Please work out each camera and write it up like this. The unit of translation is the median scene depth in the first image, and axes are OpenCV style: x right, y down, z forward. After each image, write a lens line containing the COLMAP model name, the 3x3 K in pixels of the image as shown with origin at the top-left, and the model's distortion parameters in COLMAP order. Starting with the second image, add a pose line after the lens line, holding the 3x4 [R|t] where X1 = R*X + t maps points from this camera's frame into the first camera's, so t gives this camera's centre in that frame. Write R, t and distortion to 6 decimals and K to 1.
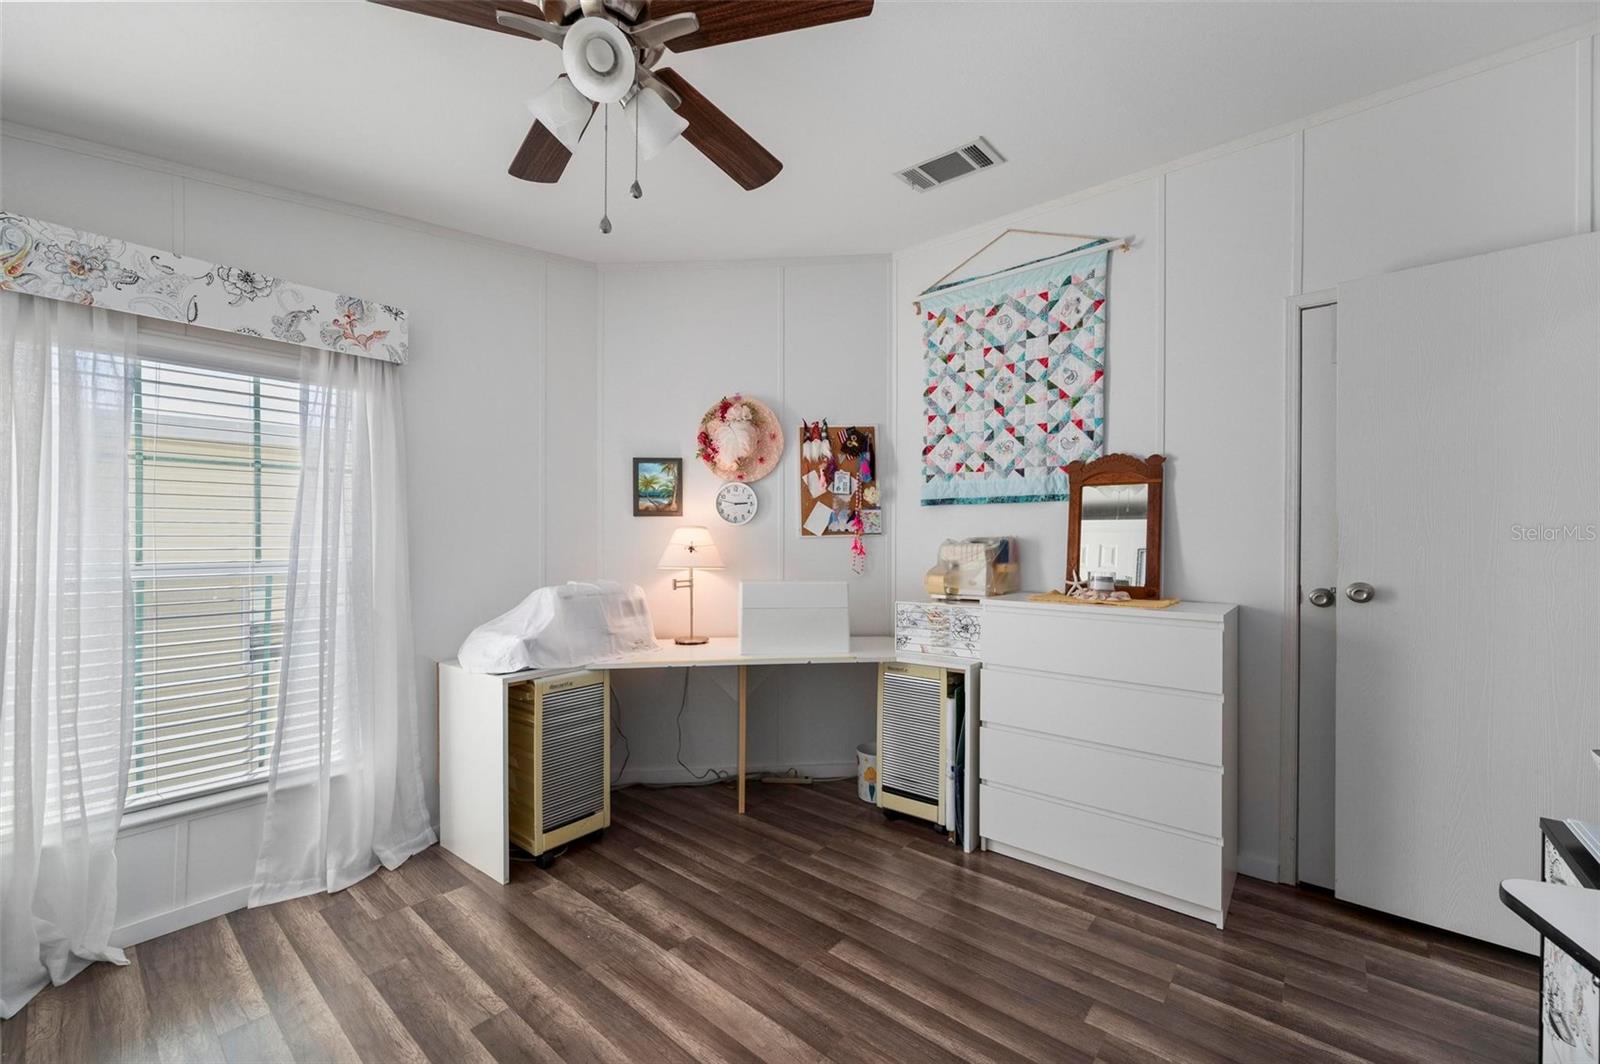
lens RADIAL K [[638.0, 0, 796.0], [0, 638.0, 540.9], [0, 0, 1]] dist [-0.000935, 0.000109]
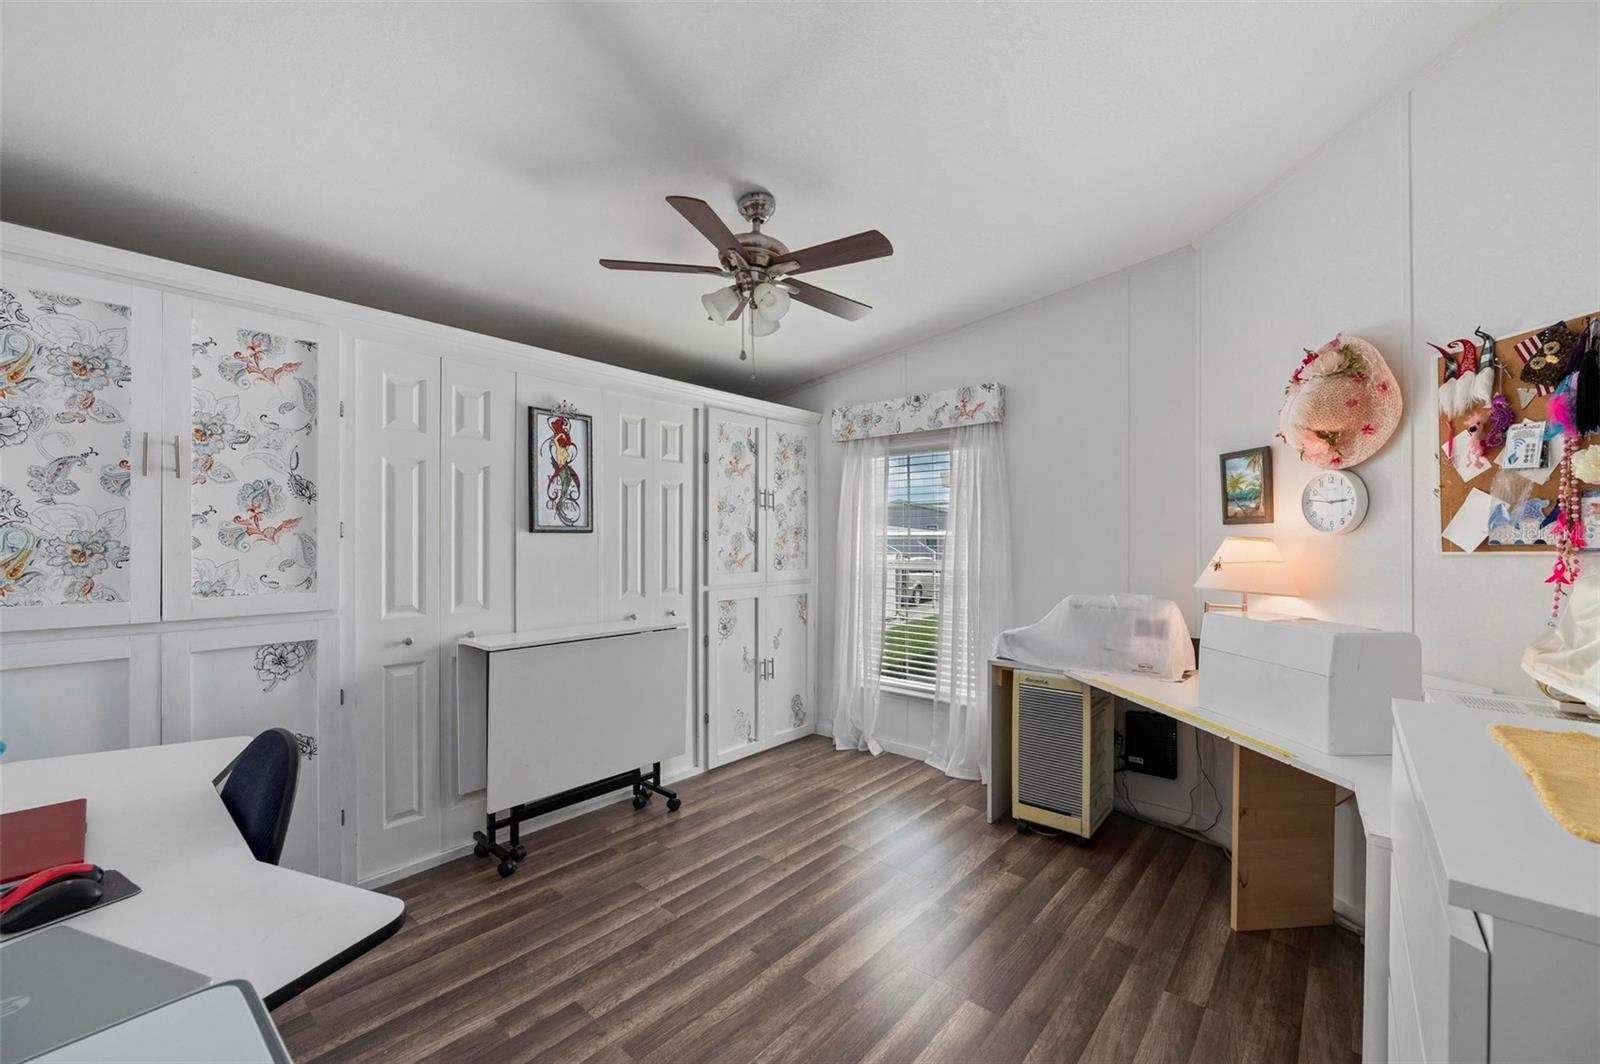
lens RADIAL K [[638.0, 0, 796.0], [0, 638.0, 540.9], [0, 0, 1]] dist [-0.000935, 0.000109]
pose [[-0.013726, 0.001134, -0.999905, 0.583277], [-0.006322, 0.999979, 0.001221, -0.014876], [0.999886, 0.006338, -0.013719, 0.451727]]
